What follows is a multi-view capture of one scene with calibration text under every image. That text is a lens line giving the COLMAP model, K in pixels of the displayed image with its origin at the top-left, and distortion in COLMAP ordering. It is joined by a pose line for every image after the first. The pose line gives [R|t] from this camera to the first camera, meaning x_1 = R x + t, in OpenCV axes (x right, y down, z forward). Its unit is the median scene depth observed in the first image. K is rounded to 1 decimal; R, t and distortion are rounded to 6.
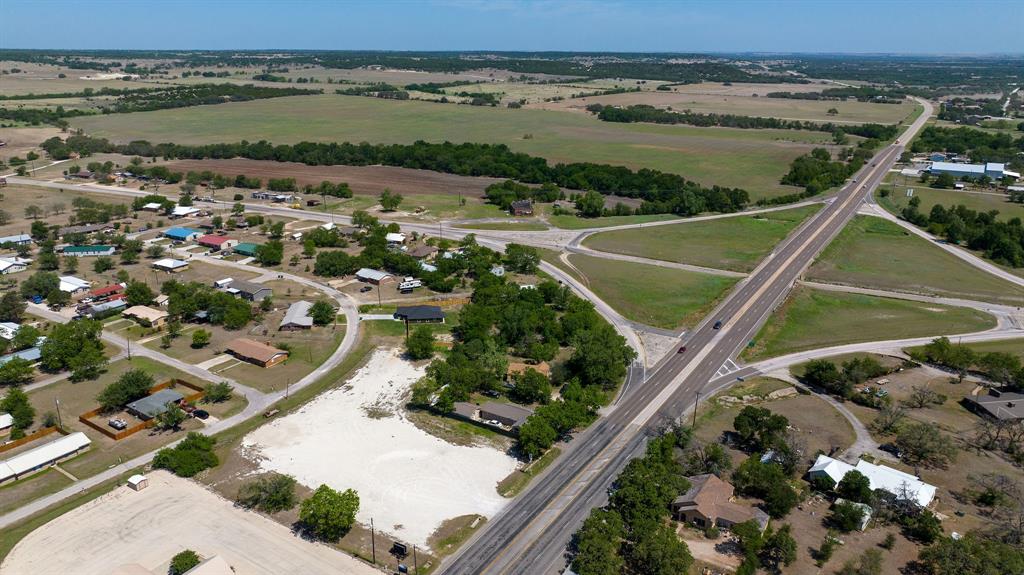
lens RADIAL K [[753.8, 0, 512.0], [0, 753.8, 287.5], [0, 0, 1]] dist [-0.010555, 0.000812]
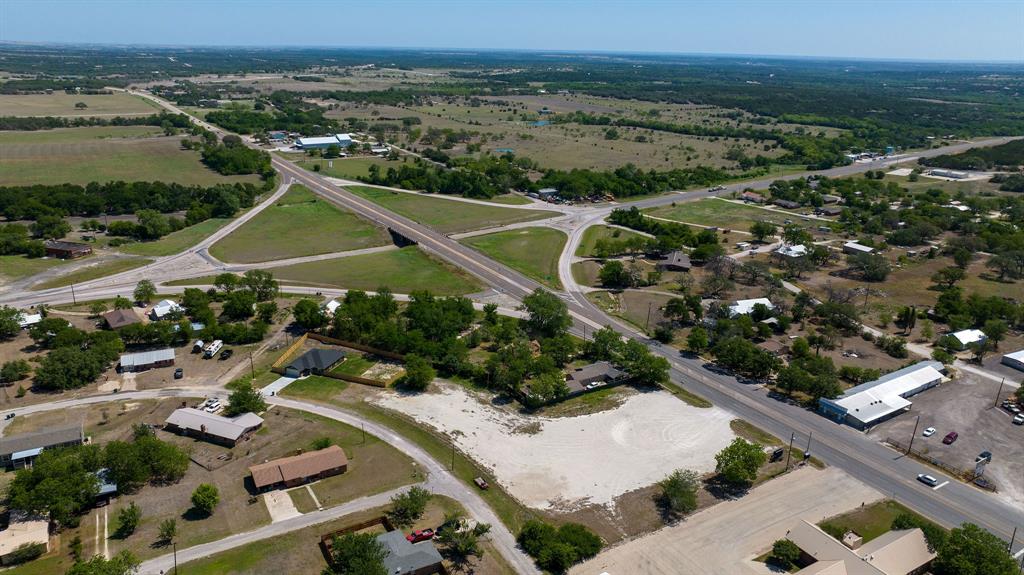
lens RADIAL K [[721.1, 0, 503.8], [0, 721.1, 289.0], [0, 0, 1]] dist [-0.011901, 0.002586]
pose [[0.452544, -0.282919, 0.845672, -0.846505], [0.259136, 0.949135, 0.178861, -0.162975], [-0.853260, 0.138201, 0.502839, 0.488604]]
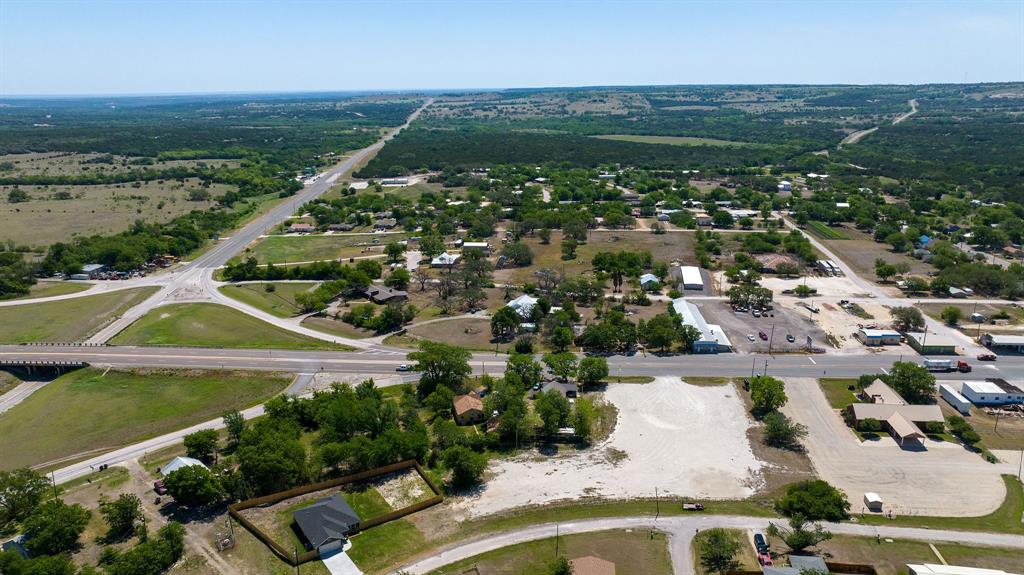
lens RADIAL K [[721.1, 0, 503.8], [0, 721.1, 289.0], [0, 0, 1]] dist [-0.011901, 0.002586]
pose [[-0.451584, -0.244345, 0.858118, -0.777620], [0.284921, 0.871920, 0.398215, -0.388650], [-0.845513, 0.424323, -0.324126, 1.212667]]
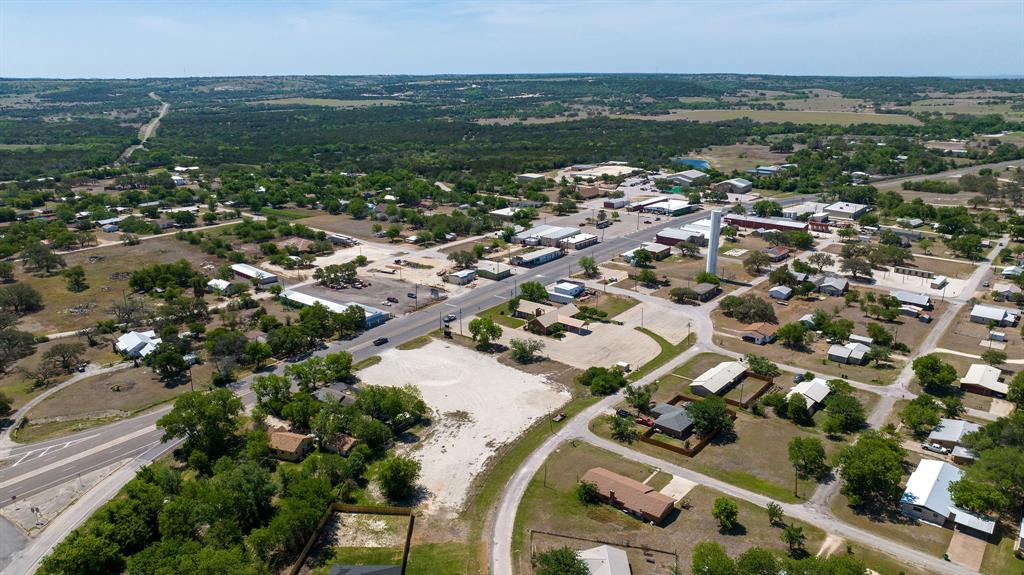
lens RADIAL K [[721.1, 0, 503.8], [0, 721.1, 289.0], [0, 0, 1]] dist [-0.011901, 0.002586]
pose [[-0.993534, -0.035242, 0.107926, -0.312326], [0.032651, 0.821752, 0.568909, -0.498606], [-0.108739, 0.568754, -0.815288, 1.560198]]
